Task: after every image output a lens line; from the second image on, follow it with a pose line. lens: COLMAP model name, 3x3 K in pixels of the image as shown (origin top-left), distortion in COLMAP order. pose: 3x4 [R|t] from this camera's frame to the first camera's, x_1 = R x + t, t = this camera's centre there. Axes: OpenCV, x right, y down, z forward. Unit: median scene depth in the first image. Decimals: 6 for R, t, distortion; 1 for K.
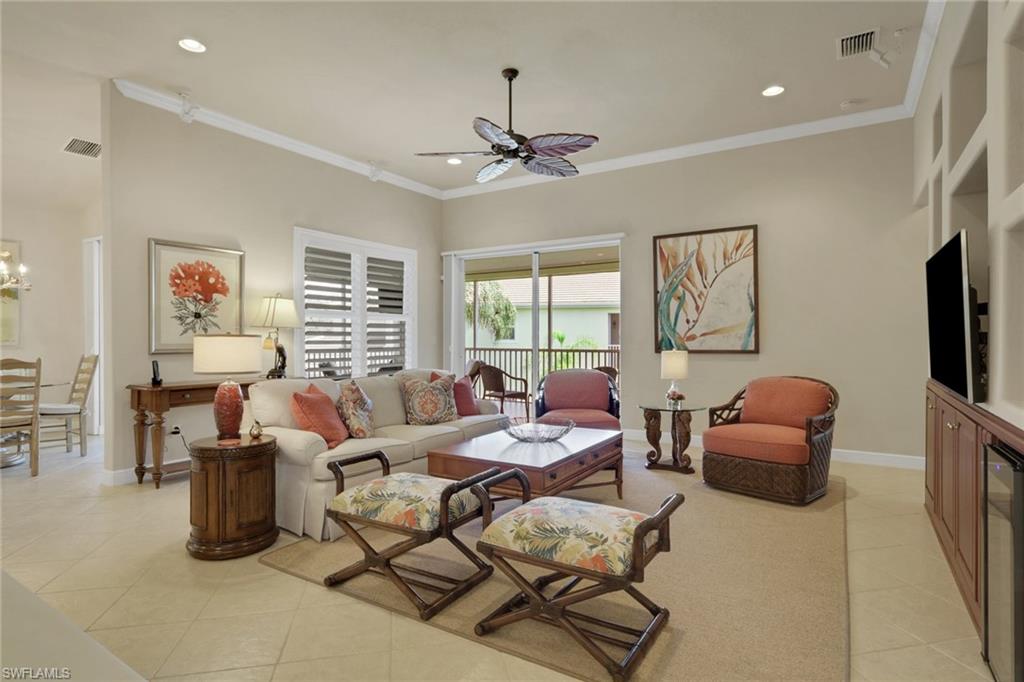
lens RADIAL K [[522.9, 0, 512.0], [0, 522.9, 341.4], [0, 0, 1]] dist [-0.006332, 0.000367]
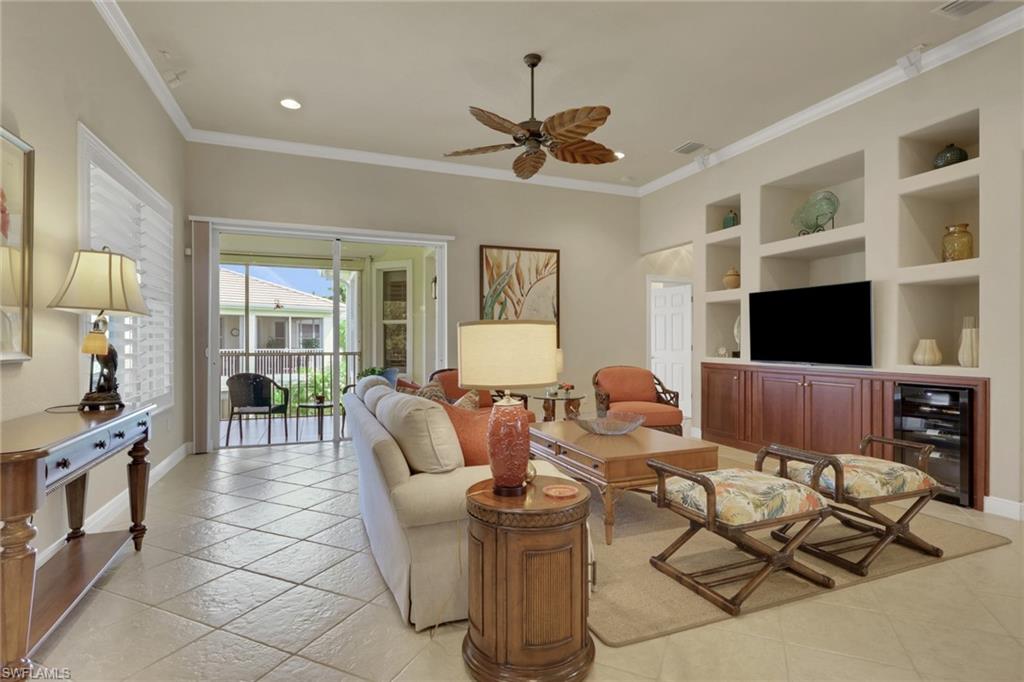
lens RADIAL K [[495.4, 0, 511.6], [0, 495.4, 339.7], [0, 0, 1]] dist [-0.006962, -0.000473]
pose [[0.607336, 0.006946, 0.794415, -0.528233], [0.004318, 0.999918, -0.012044, 0.008975], [-0.794433, 0.010744, 0.607256, 0.341361]]
